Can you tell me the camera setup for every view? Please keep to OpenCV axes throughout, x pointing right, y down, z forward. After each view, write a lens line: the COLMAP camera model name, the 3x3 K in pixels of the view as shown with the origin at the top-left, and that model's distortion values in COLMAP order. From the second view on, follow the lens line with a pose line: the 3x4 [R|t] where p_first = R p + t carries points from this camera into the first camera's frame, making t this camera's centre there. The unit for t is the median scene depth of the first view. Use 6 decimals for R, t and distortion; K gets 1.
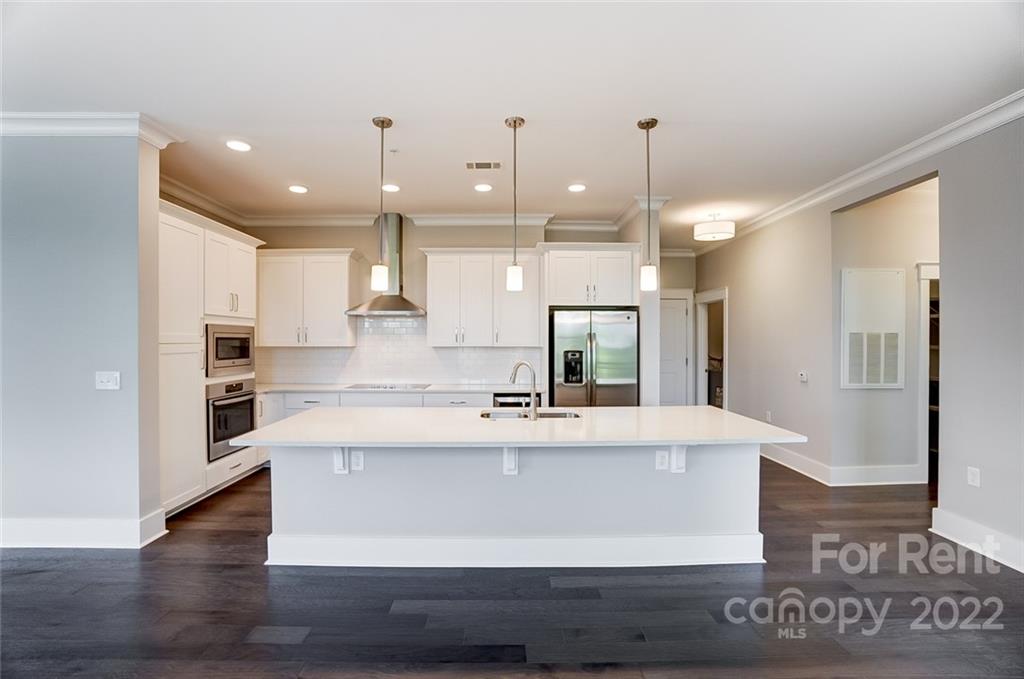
lens RADIAL K [[456.7, 0, 510.3], [0, 456.7, 340.9], [0, 0, 1]] dist [-0.062737, 0.022016]
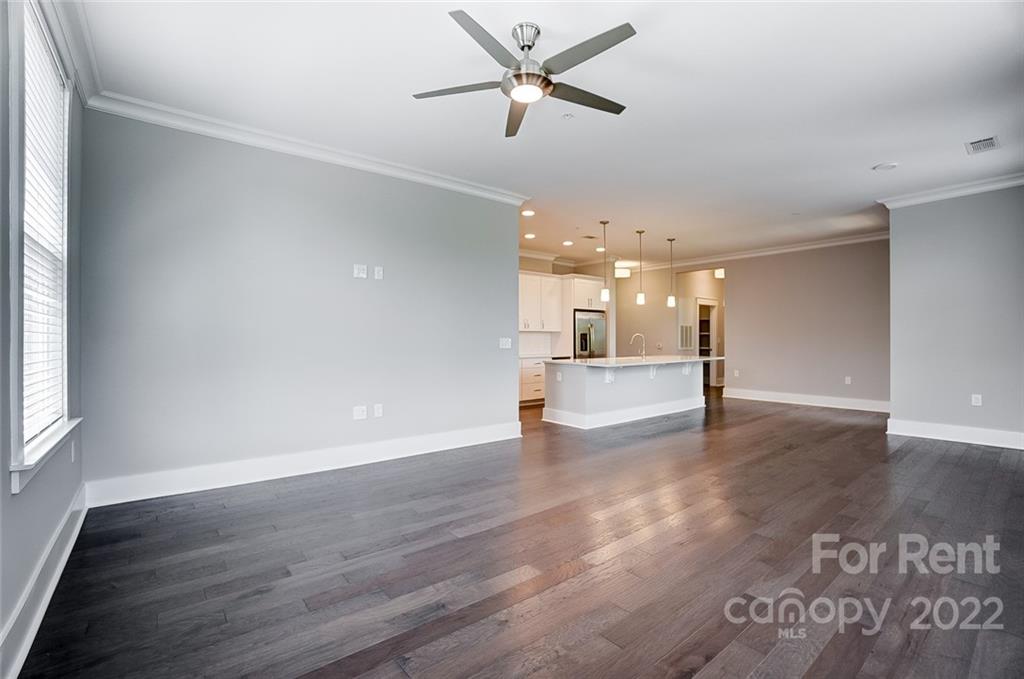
lens RADIAL K [[477.3, 0, 512.0], [0, 477.3, 339.5], [0, 0, 1]] dist [-0.002310, -0.000106]
pose [[0.764282, -0.000688, 0.644882, -1.502438], [0.004727, 0.999979, -0.004535, 0.059343], [-0.644865, 0.006514, 0.764268, -0.330146]]
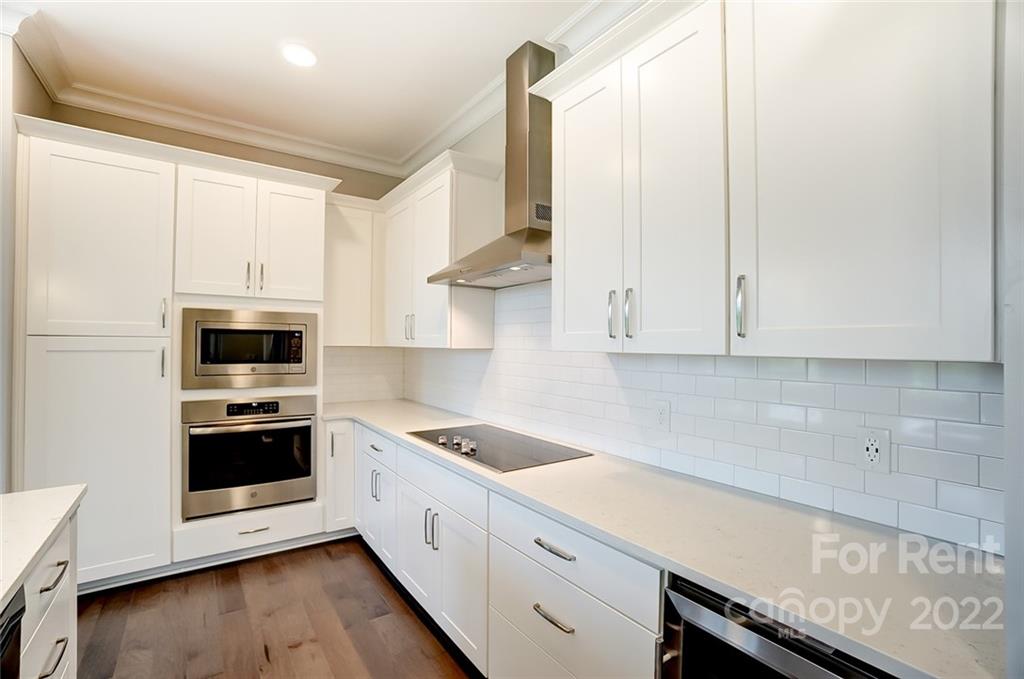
lens RADIAL K [[456.7, 0, 510.3], [0, 456.7, 340.9], [0, 0, 1]] dist [-0.062737, 0.022016]
pose [[0.571404, 0.000144, -0.820669, 0.117418], [-0.012754, 0.999881, -0.008705, 0.008890], [0.820570, 0.015441, 0.571338, 0.929911]]
